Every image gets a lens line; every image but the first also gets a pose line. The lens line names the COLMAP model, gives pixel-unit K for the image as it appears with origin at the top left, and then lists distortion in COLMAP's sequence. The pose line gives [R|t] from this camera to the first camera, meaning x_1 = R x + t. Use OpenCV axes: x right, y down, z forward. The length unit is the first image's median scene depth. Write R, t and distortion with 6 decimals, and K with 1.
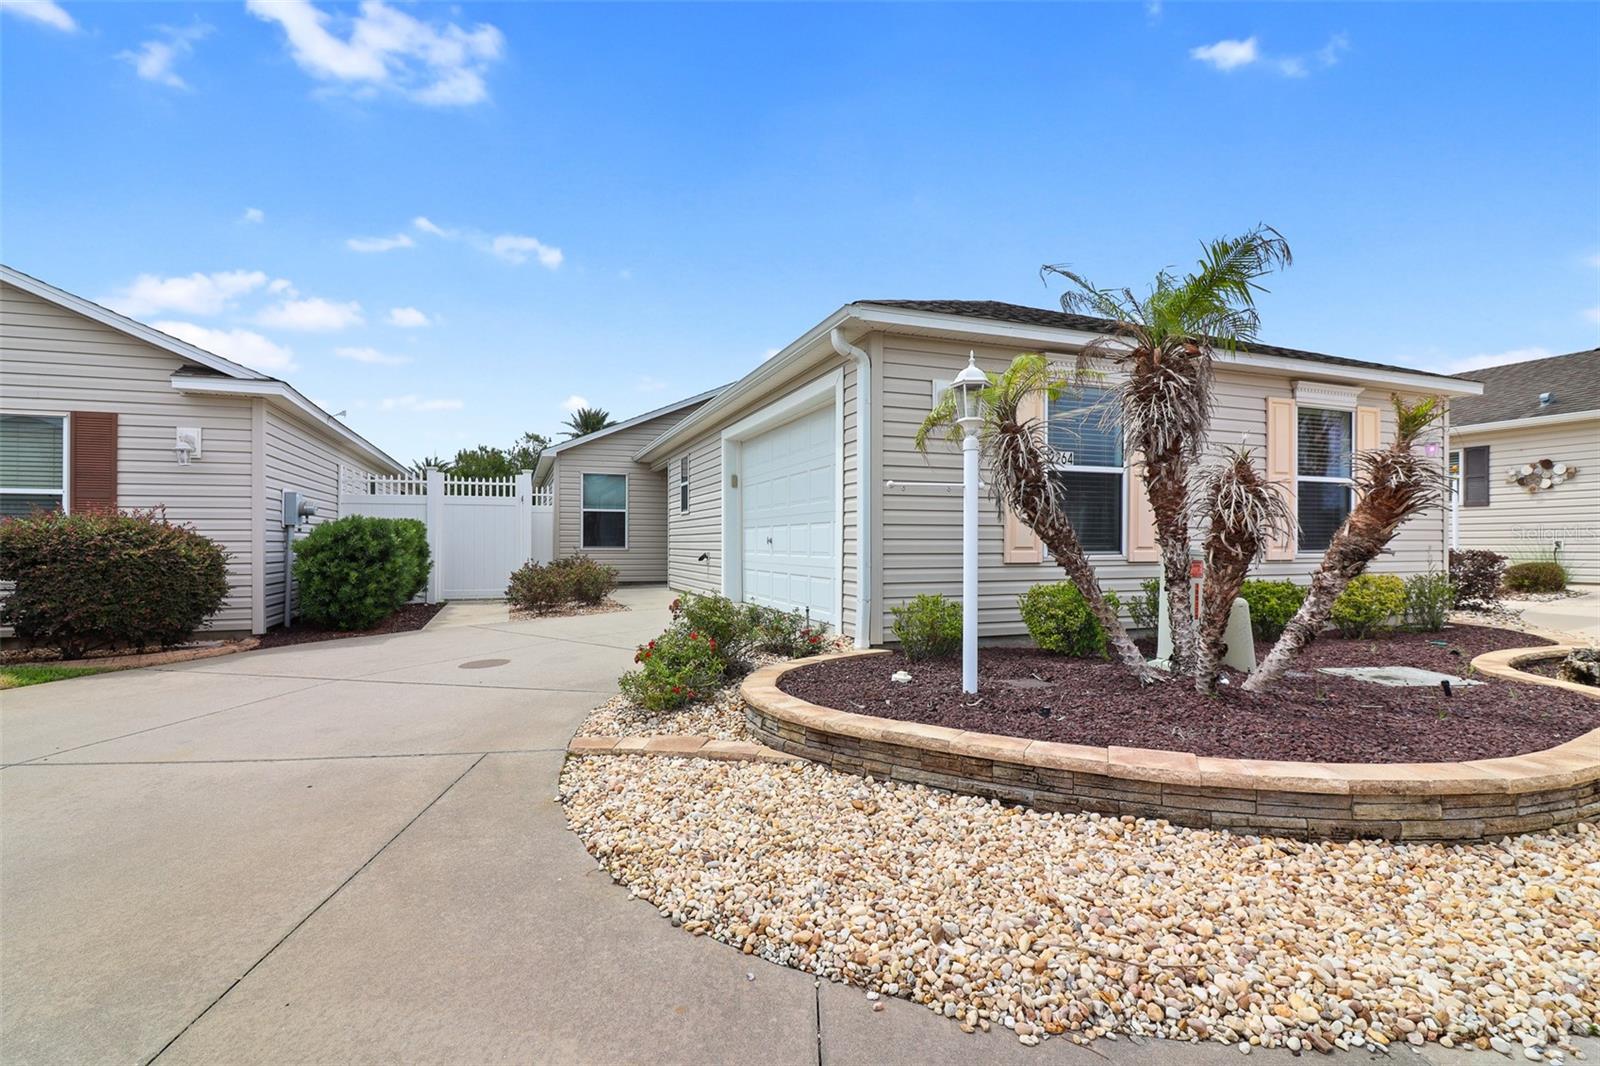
lens RADIAL K [[750.1, 0, 798.2], [0, 750.1, 519.1], [0, 0, 1]] dist [-0.000750, -0.000842]
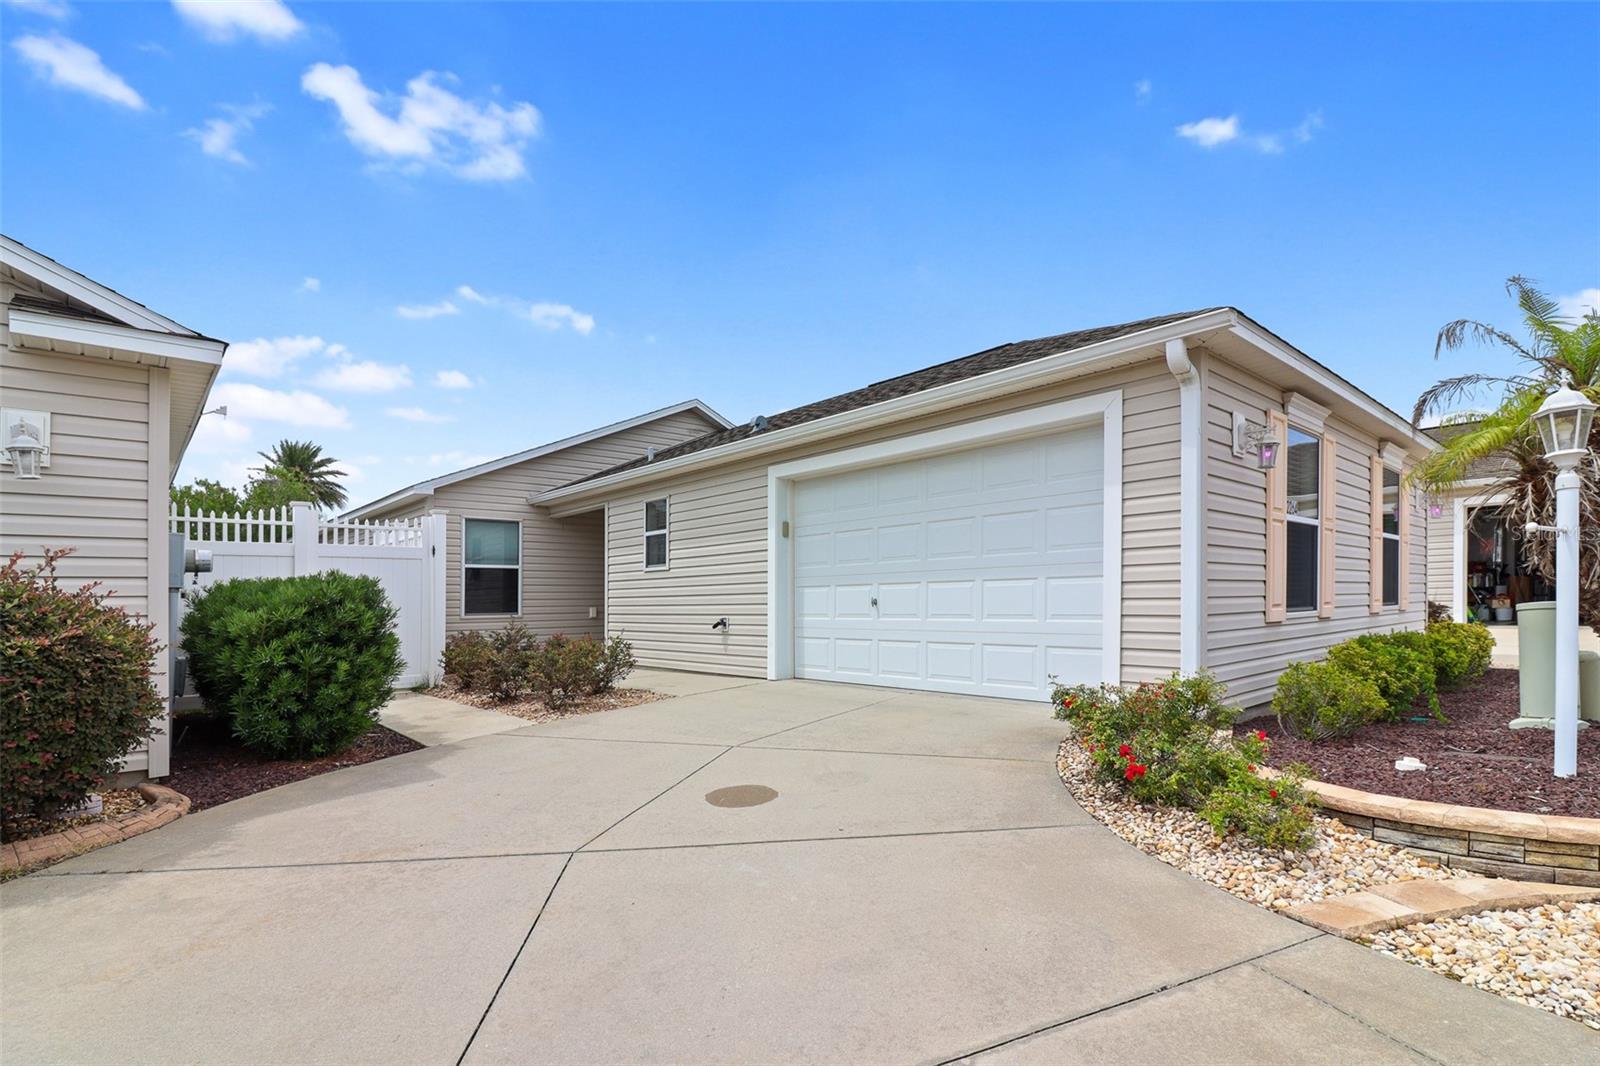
lens RADIAL K [[782.9, 0, 800.4], [0, 782.9, 575.3], [0, 0, 1]] dist [-0.001944, -0.001000]
pose [[0.934924, -0.002837, 0.354837, -0.467382], [0.004070, 0.999988, -0.002729, 0.001745], [-0.354825, 0.003995, 0.934924, 0.259758]]
